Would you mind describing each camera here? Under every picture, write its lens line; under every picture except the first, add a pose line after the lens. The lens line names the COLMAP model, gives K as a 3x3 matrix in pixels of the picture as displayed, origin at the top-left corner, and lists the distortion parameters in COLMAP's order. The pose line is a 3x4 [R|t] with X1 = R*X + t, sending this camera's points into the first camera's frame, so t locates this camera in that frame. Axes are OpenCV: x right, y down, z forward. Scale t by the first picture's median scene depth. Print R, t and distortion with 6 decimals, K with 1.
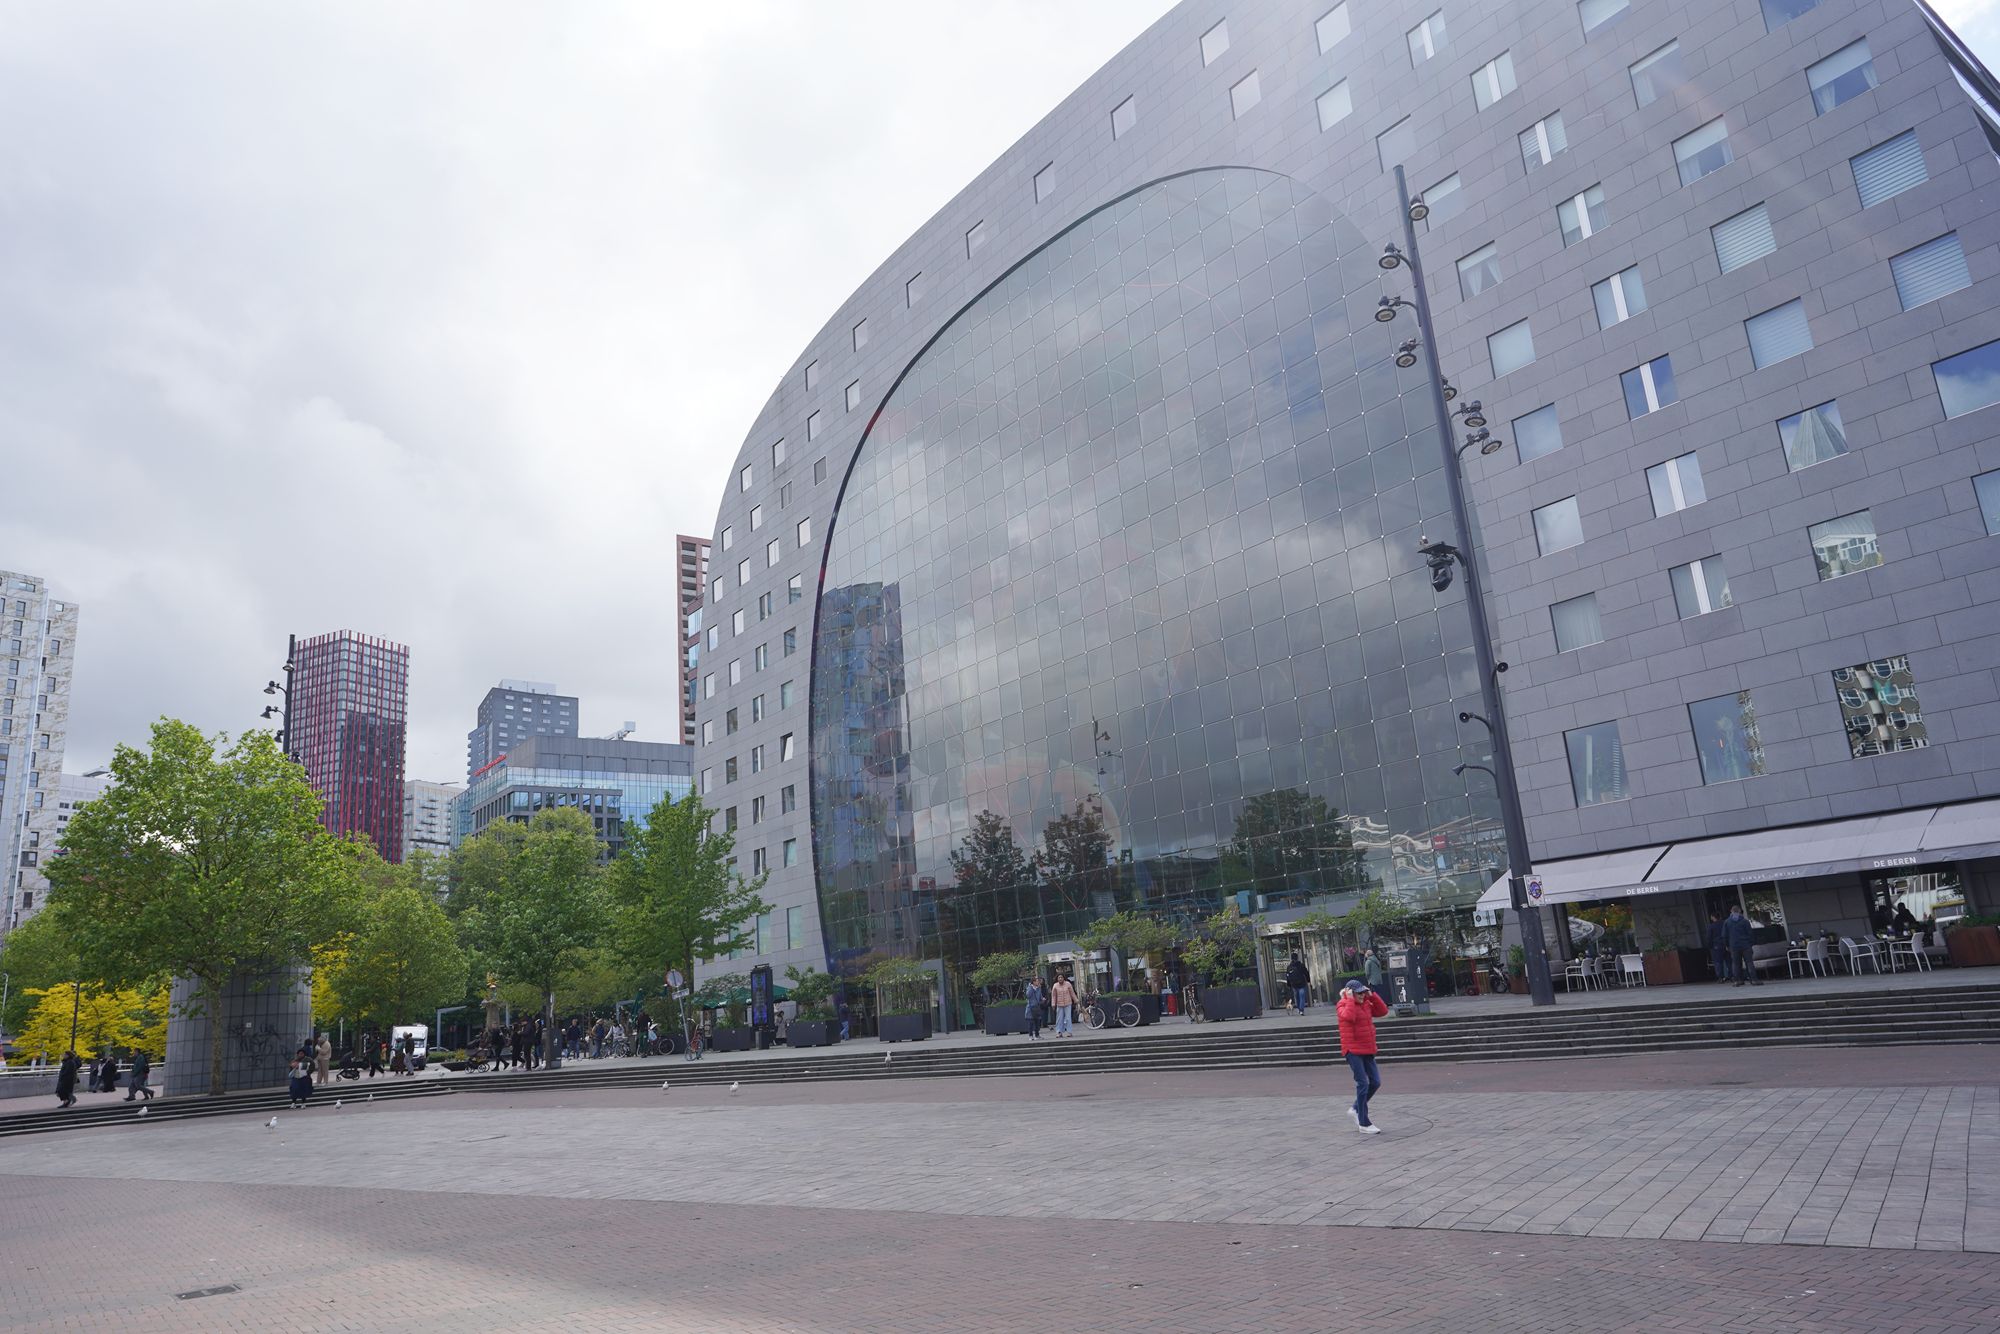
lens RADIAL K [[1272.5, 0, 968.9], [0, 1272.5, 673.2], [0, 0, 1]] dist [-0.023038, 0.020058]
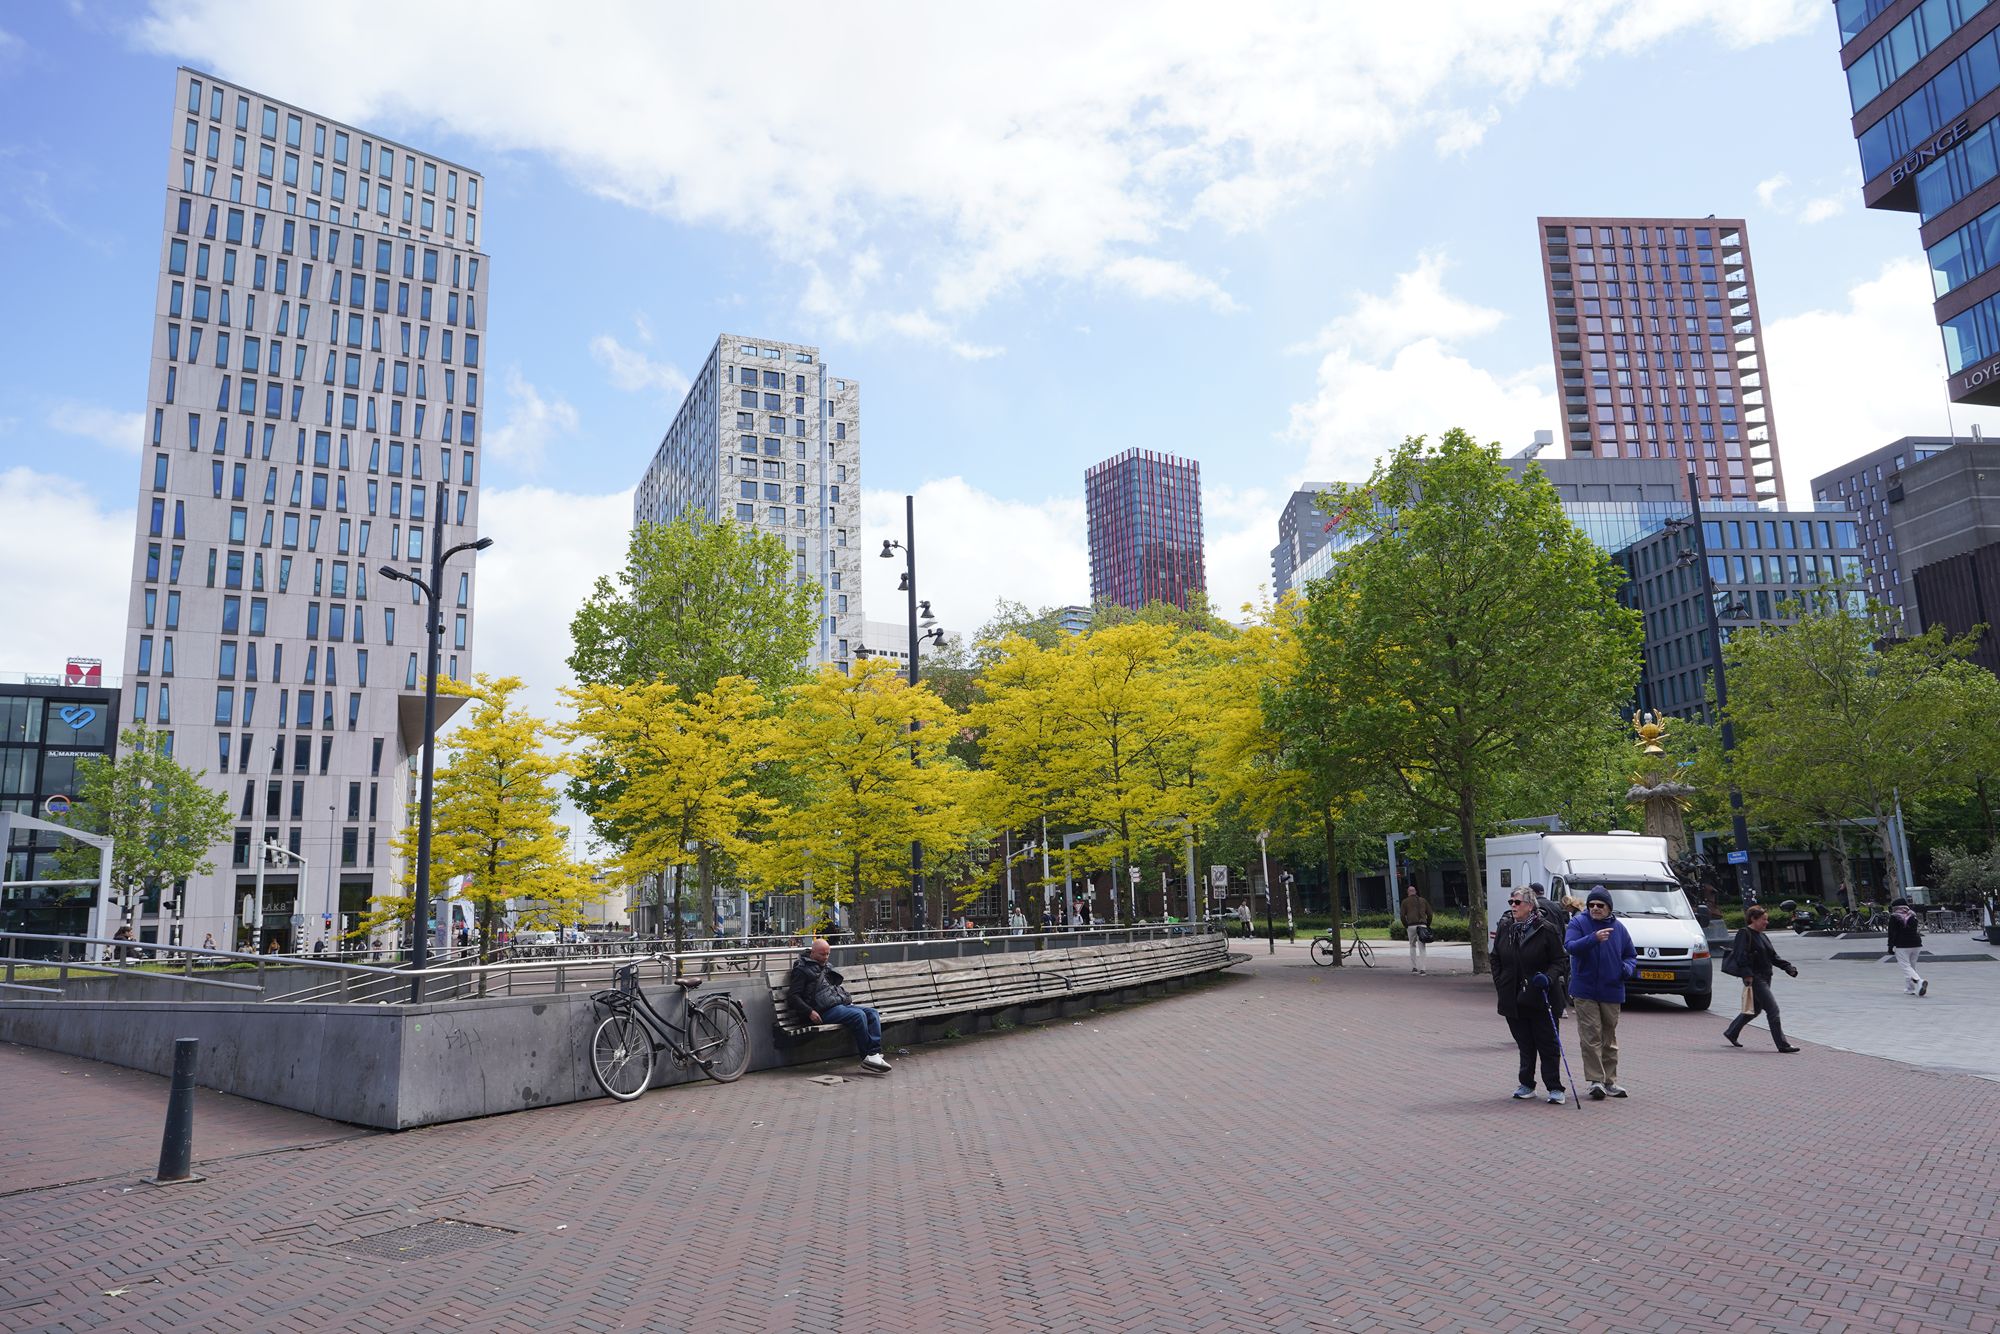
lens RADIAL K [[1272.5, 0, 1010.5], [0, 1272.5, 671.8], [0, 0, 1]] dist [-0.023038, 0.020058]
pose [[0.847373, -0.049149, -0.528718, -0.089624], [0.104513, 0.991667, 0.075318, 0.047261], [0.520611, -0.119080, 0.845449, 0.159302]]
